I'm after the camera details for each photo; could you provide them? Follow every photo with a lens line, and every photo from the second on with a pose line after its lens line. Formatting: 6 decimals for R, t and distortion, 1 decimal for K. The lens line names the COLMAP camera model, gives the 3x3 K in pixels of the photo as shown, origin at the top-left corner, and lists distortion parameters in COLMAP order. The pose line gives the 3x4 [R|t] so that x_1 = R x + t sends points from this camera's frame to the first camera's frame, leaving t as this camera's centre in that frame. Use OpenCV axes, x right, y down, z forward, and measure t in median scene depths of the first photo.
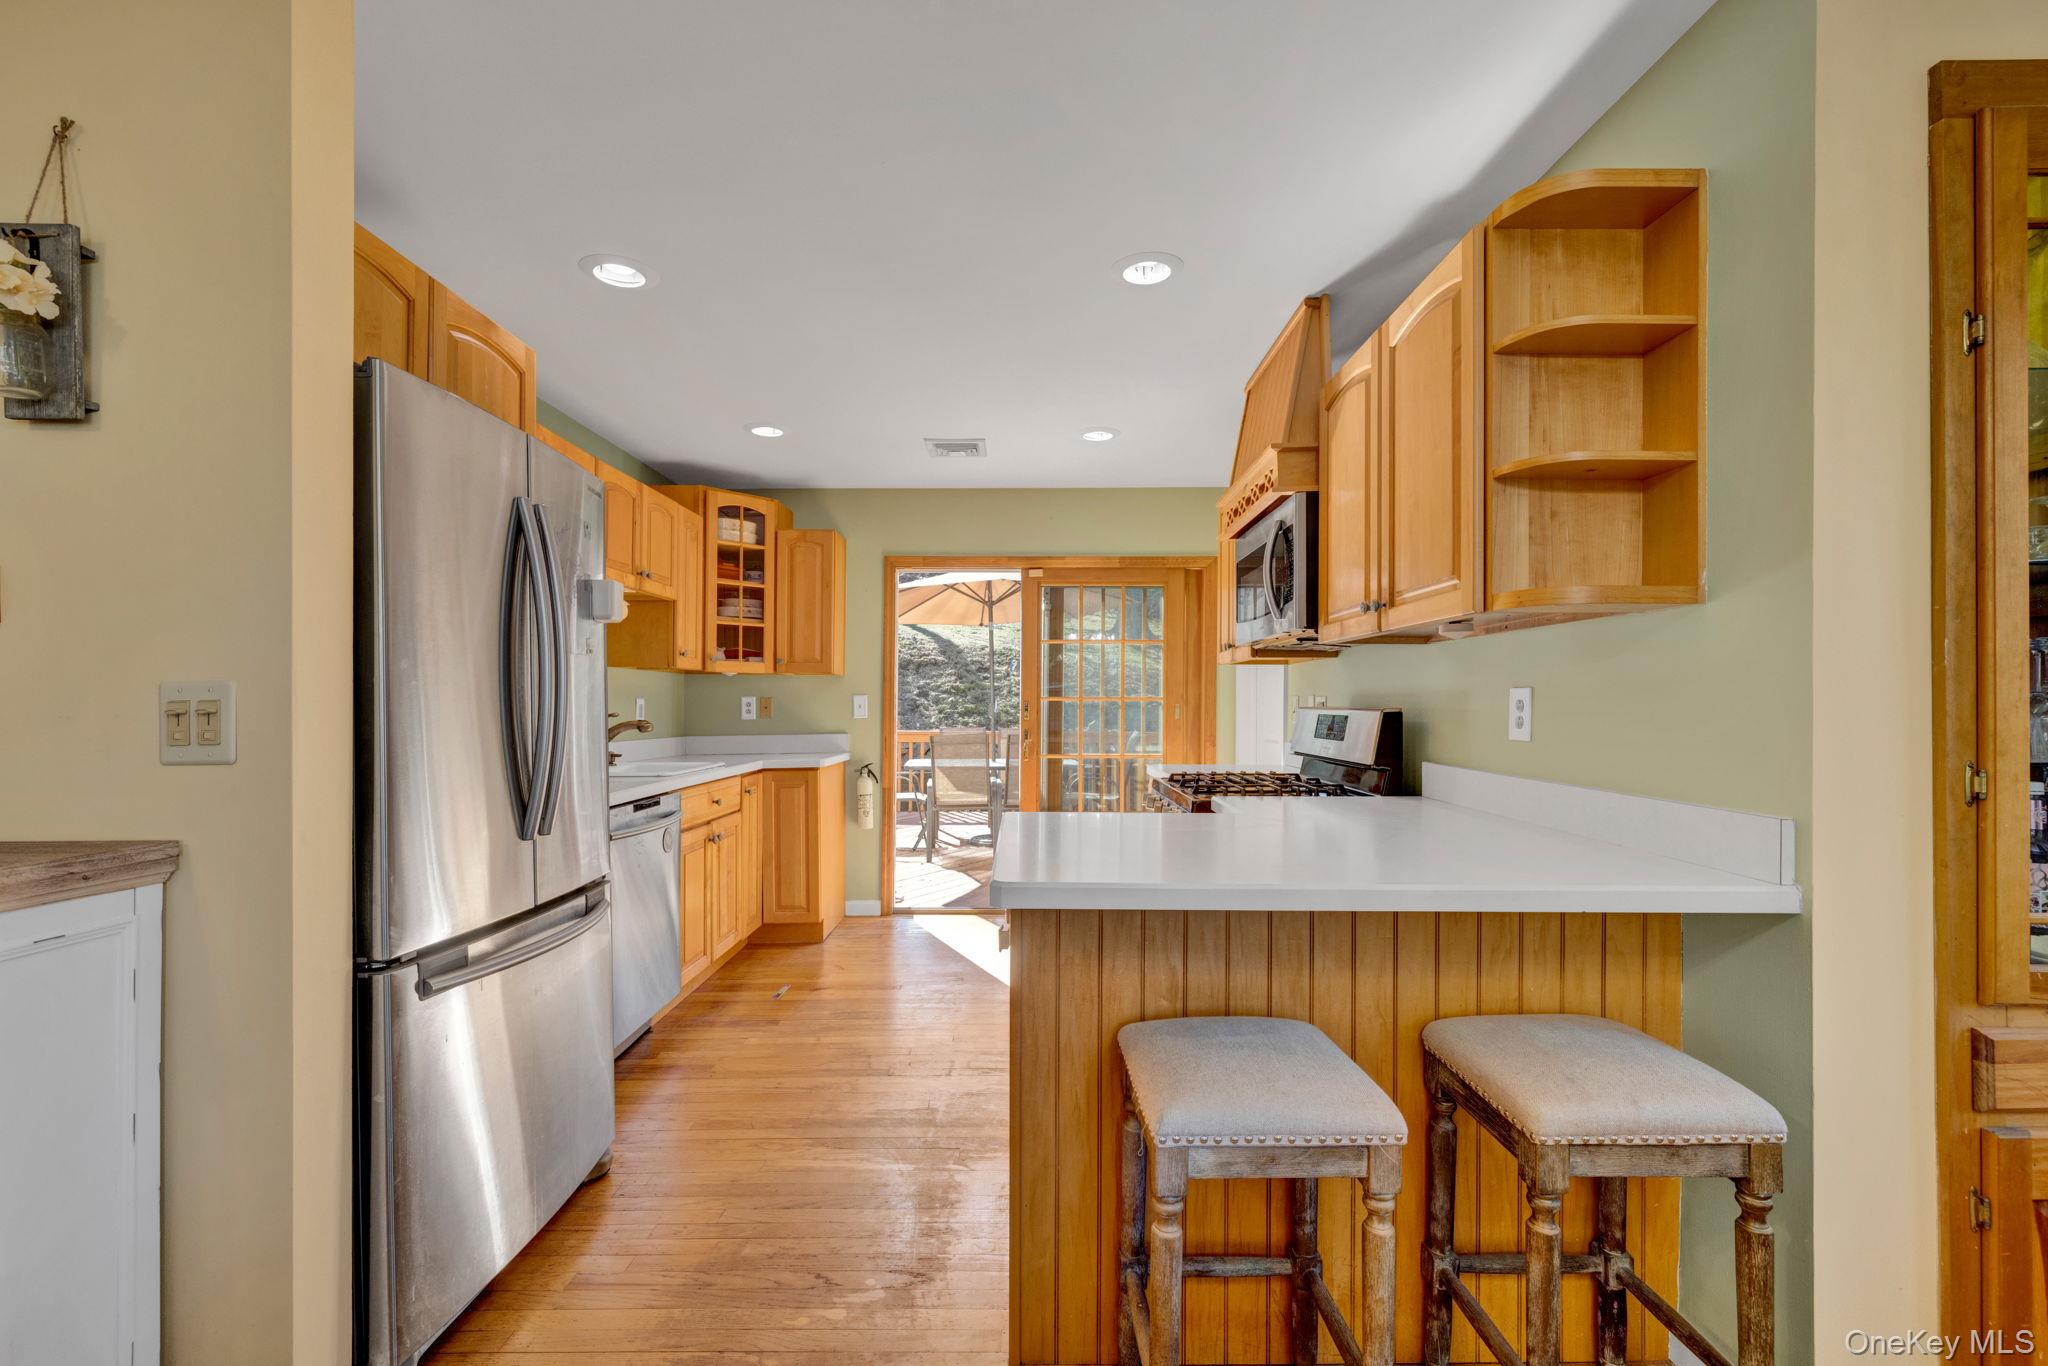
lens RADIAL K [[897.1, 0, 1046.2], [0, 897.1, 693.0], [0, 0, 1]] dist [0.000300, -0.000039]
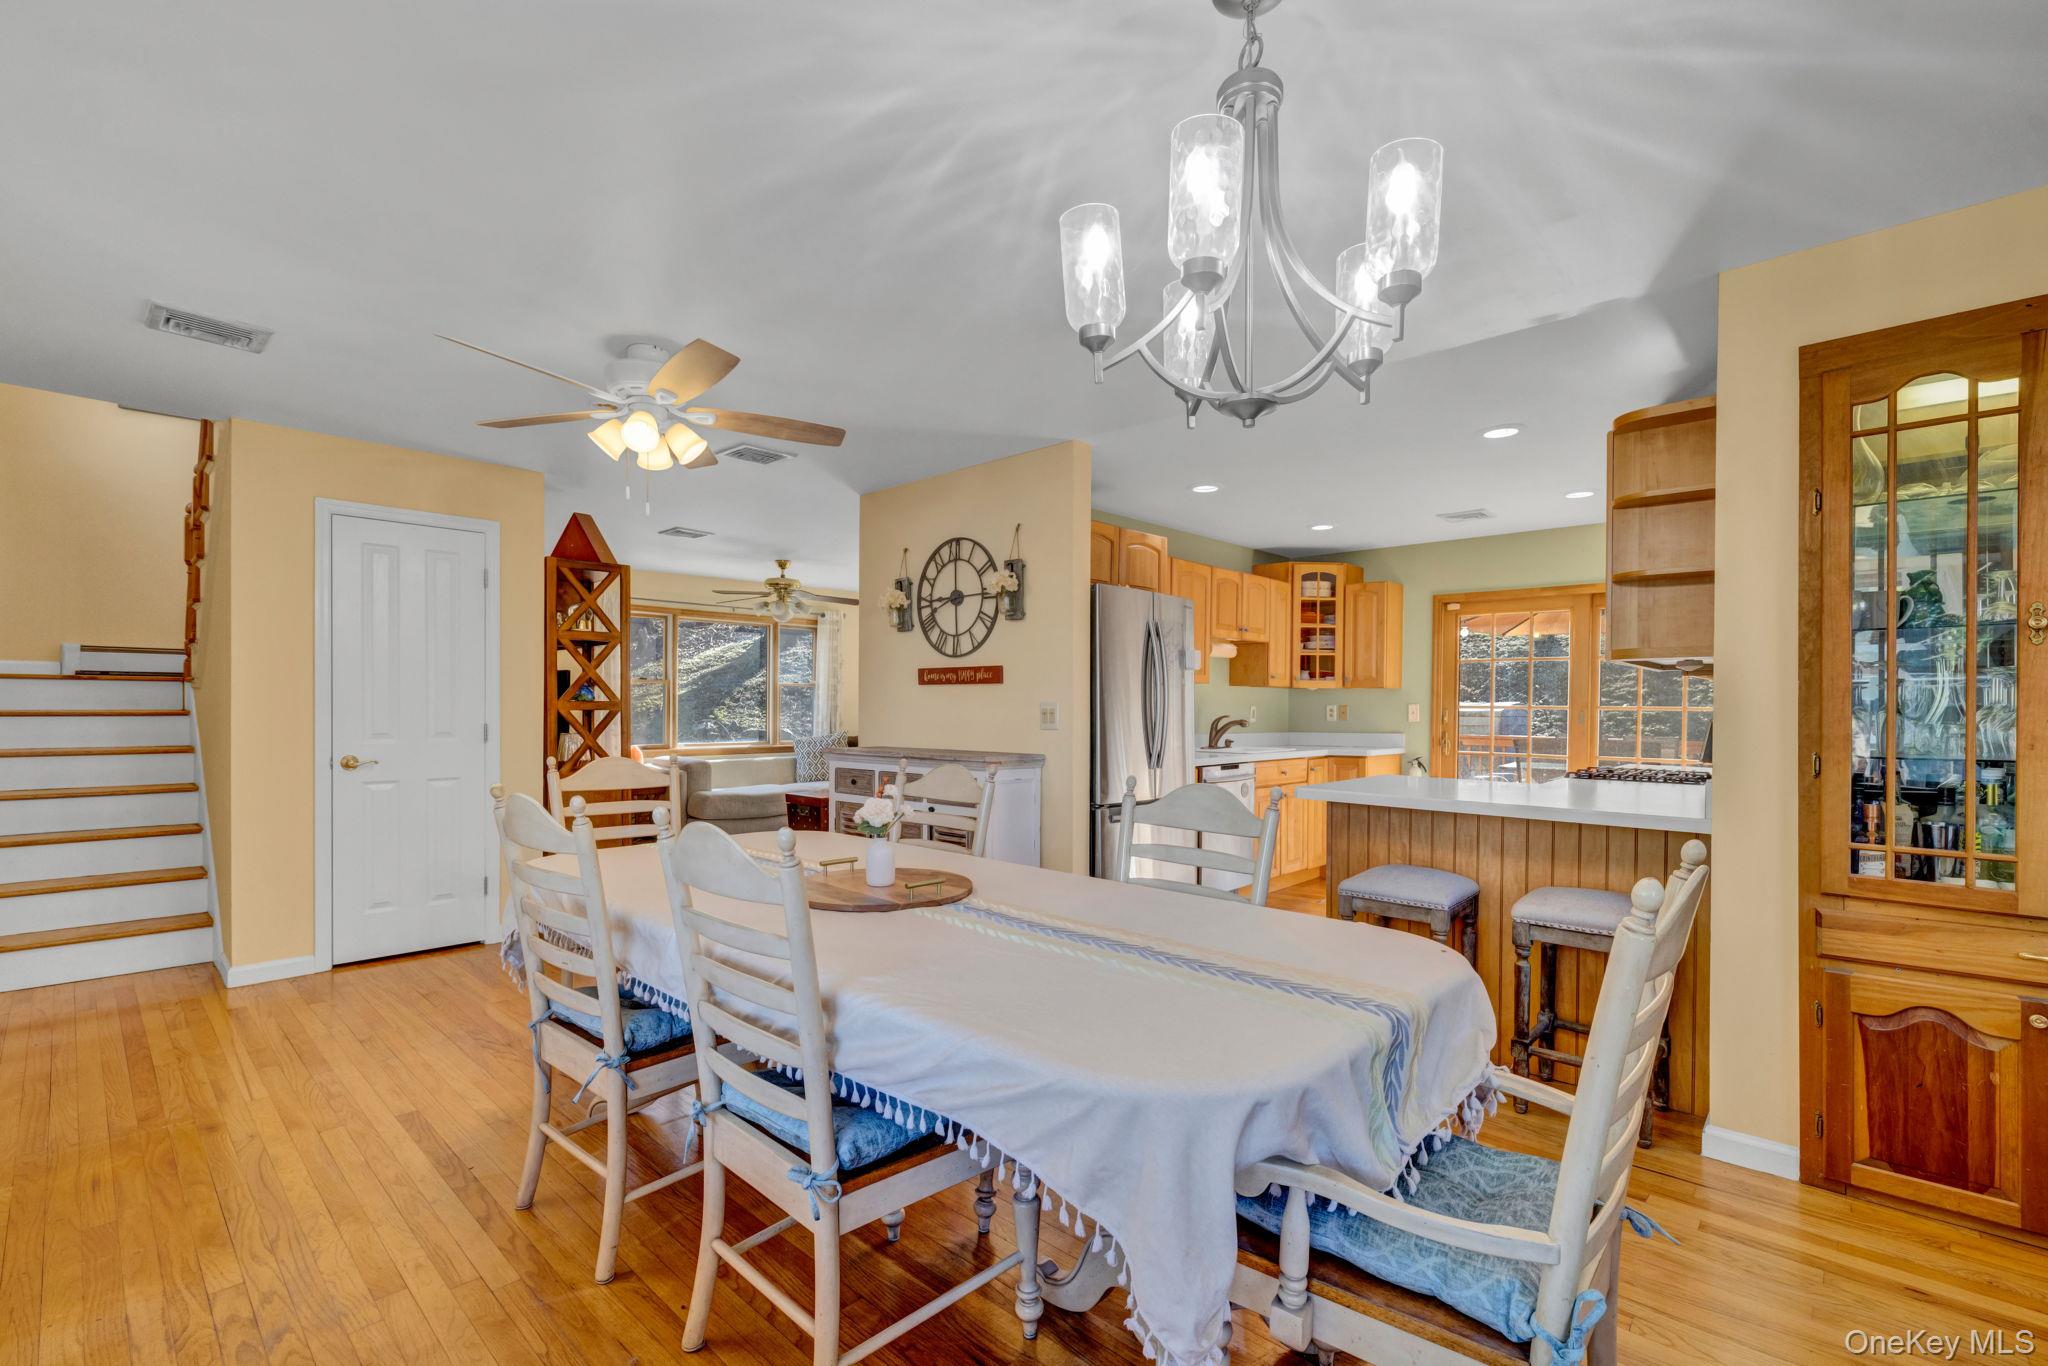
lens RADIAL K [[873.3, 0, 1014.3], [0, 873.3, 700.5], [0, 0, 1]] dist [0.002270, 0.000215]
pose [[0.714059, 0.001949, -0.700083, 0.554600], [0.000833, 0.999993, 0.003634, -0.015942], [0.700085, -0.003179, 0.714053, -0.637840]]
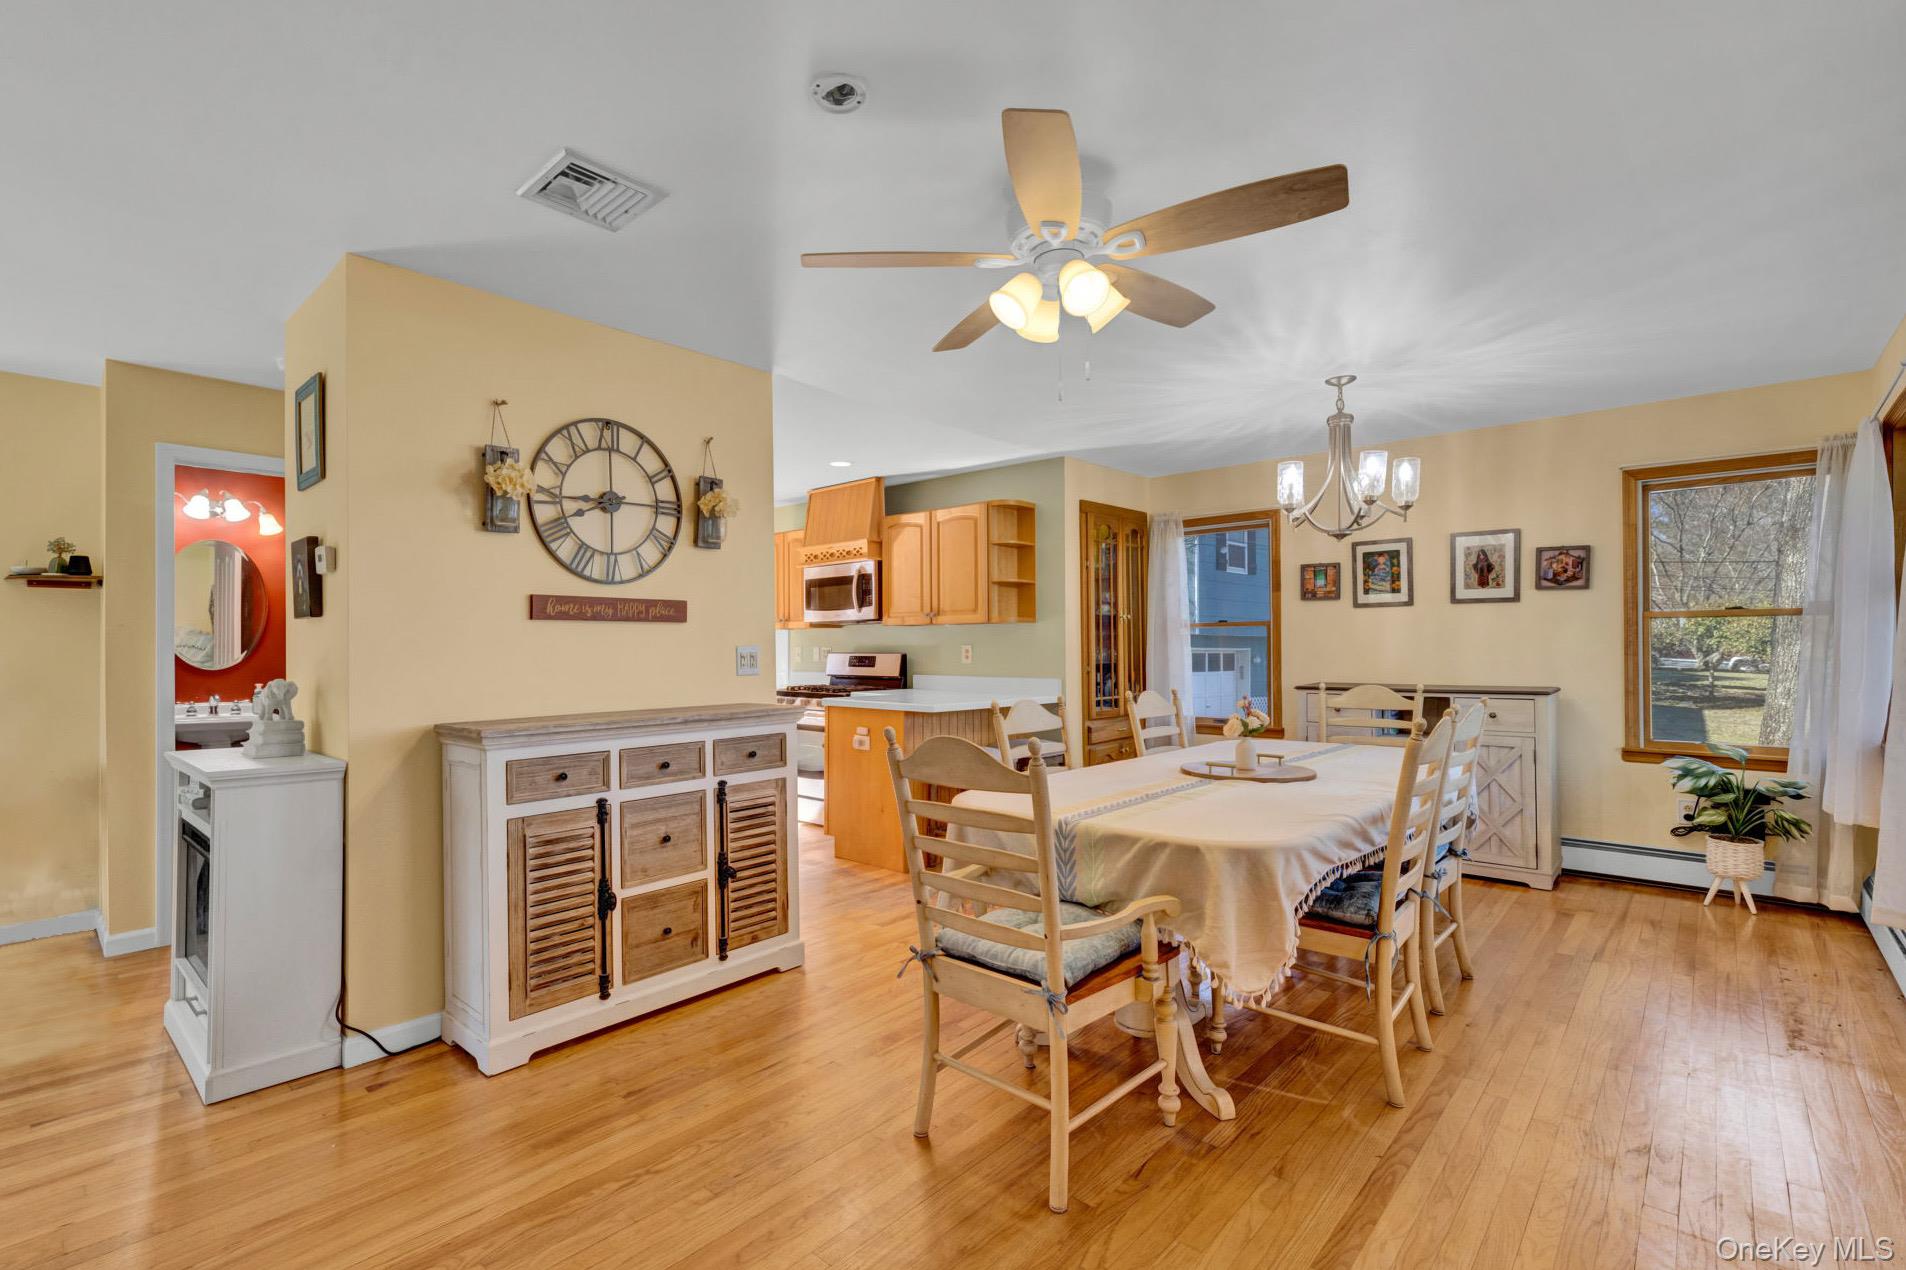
lens RADIAL K [[872.3, 0, 945.5], [0, 872.3, 650.4], [0, 0, 1]] dist [-0.009119, -0.000242]
pose [[0.684089, -0.005693, 0.729376, -1.257809], [-0.002520, 0.999945, 0.010168, -0.013566], [-0.729394, -0.008793, 0.684037, -0.695671]]
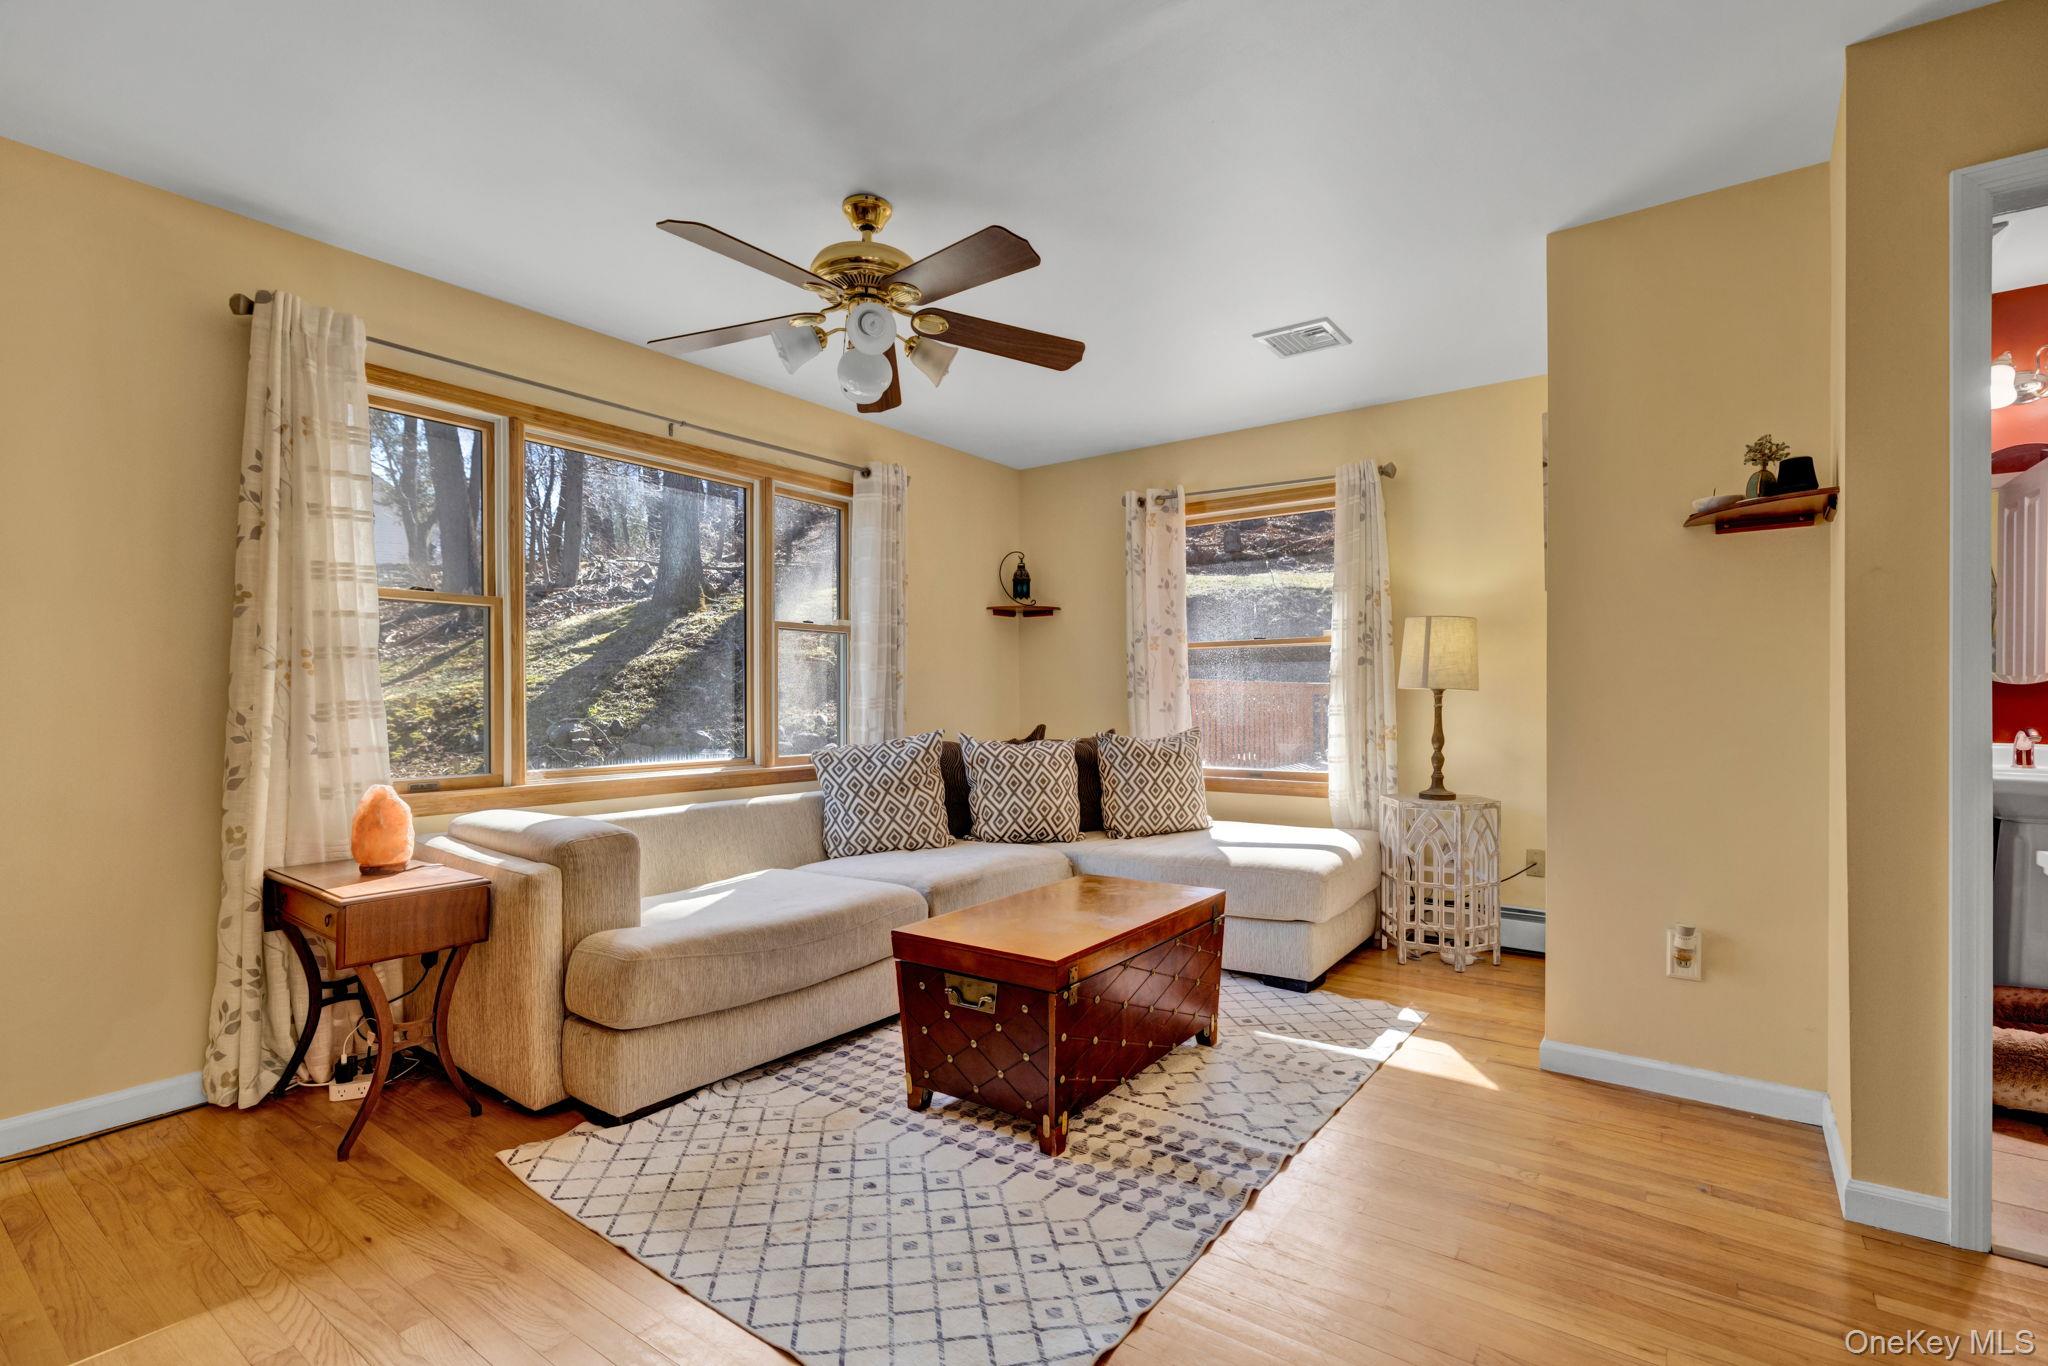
lens RADIAL K [[937.3, 0, 1015.9], [0, 937.3, 699.6], [0, 0, 1]] dist [-0.009119, -0.000242]
pose [[0.787280, -0.001414, -0.616594, -1.232610], [0.011115, 0.999867, 0.011898, 0.045929], [0.616496, -0.016220, 0.787191, 0.179054]]
